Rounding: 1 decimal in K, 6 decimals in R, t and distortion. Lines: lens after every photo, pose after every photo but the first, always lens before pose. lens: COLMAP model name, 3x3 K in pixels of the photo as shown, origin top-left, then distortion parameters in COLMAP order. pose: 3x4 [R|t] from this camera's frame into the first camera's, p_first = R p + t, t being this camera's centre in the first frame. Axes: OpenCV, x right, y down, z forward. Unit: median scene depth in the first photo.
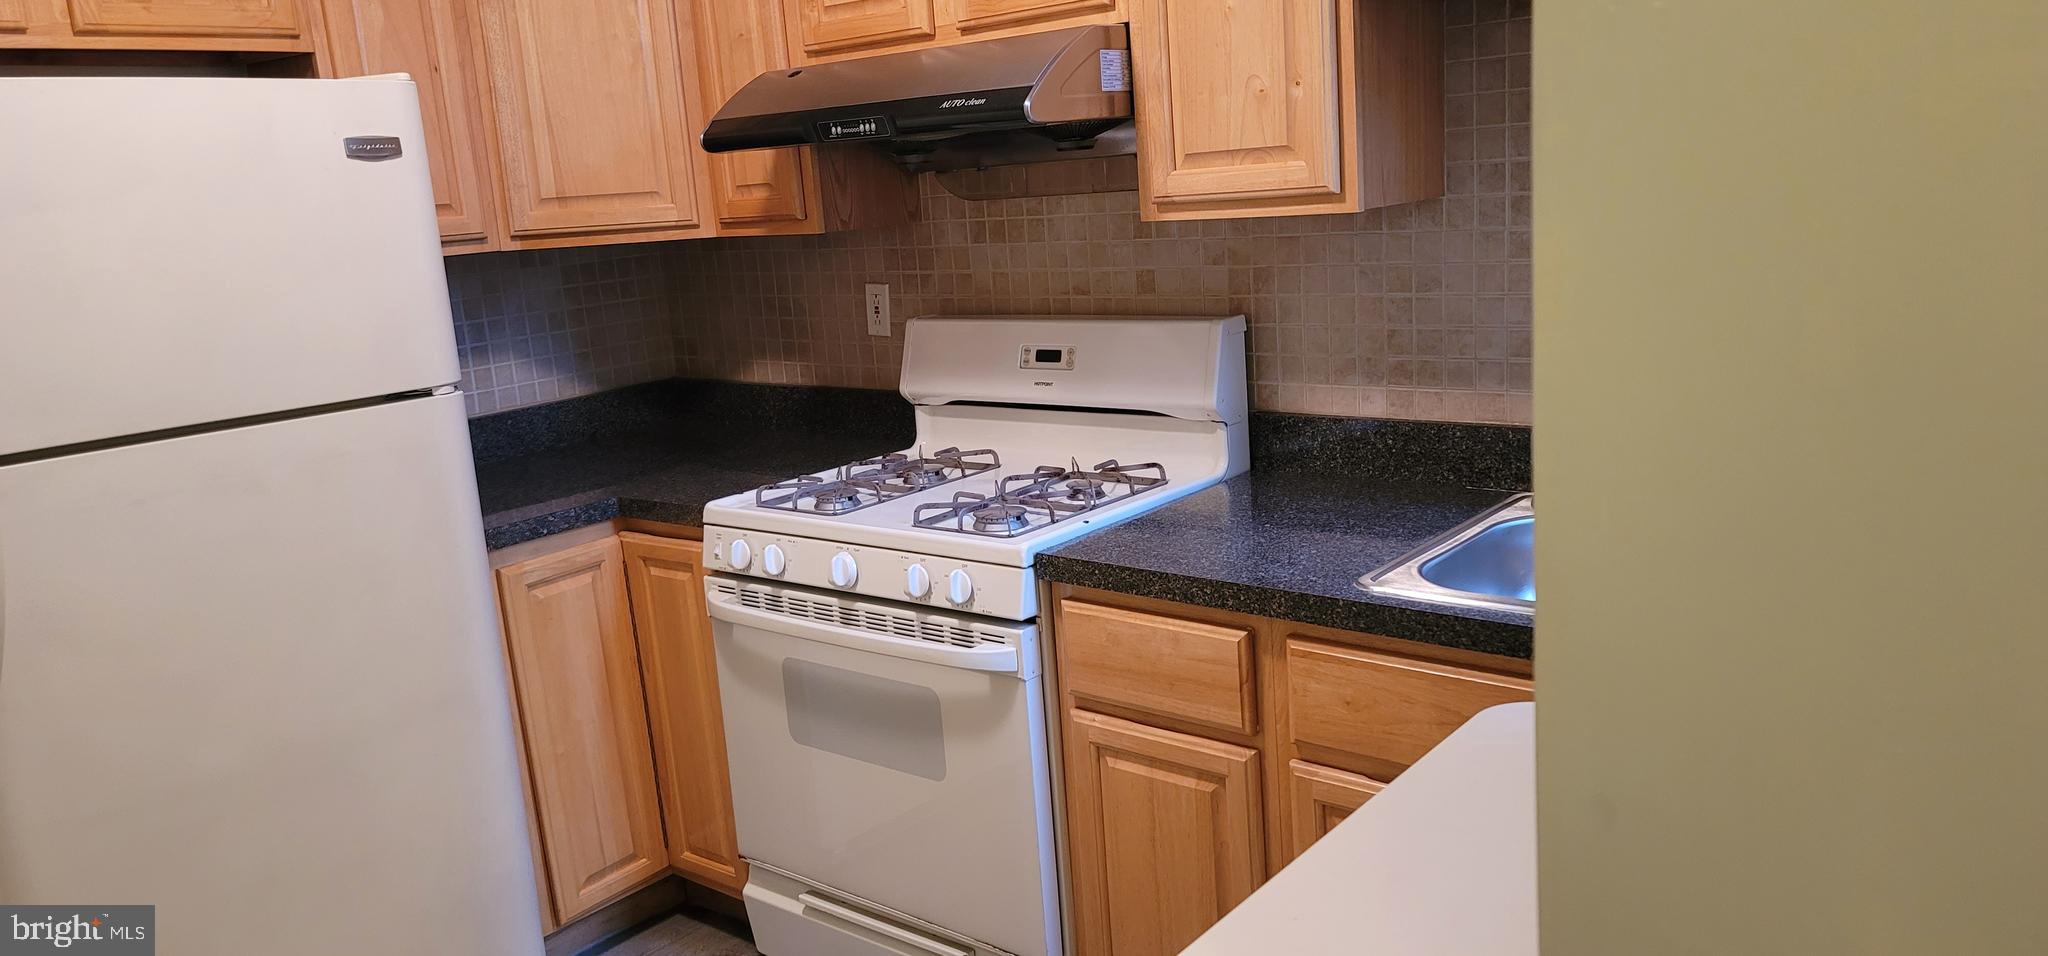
lens RADIAL K [[1481.7, 0, 1024.0], [0, 1481.7, 478.0], [0, 0, 1]] dist [0.068839, -0.059590]
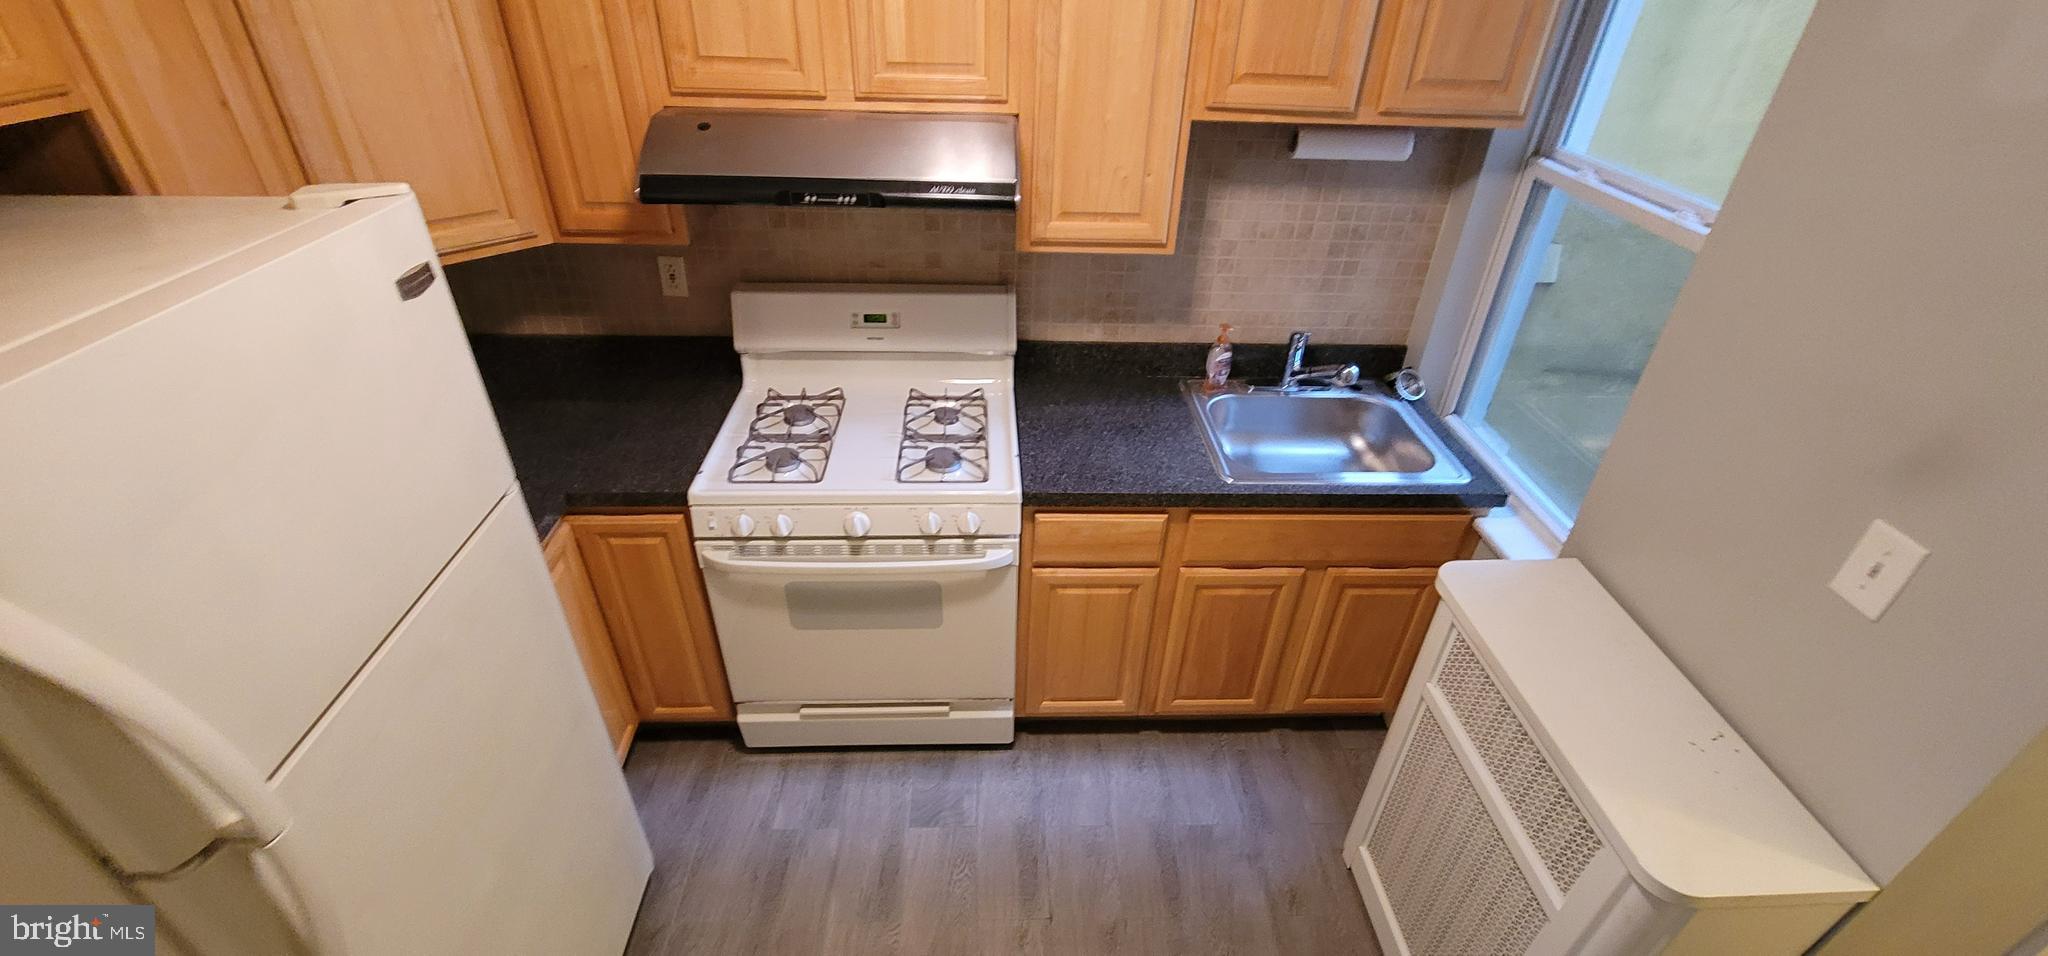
lens RADIAL K [[837.2, 0, 1024.0], [0, 837.2, 478.0], [0, 0, 1]] dist [-0.016714, 0.000932]
pose [[0.737728, -0.283194, 0.612829, -0.447903], [0.056811, 0.930584, 0.361642, -0.239992], [-0.672704, -0.231978, 0.702607, 0.321291]]
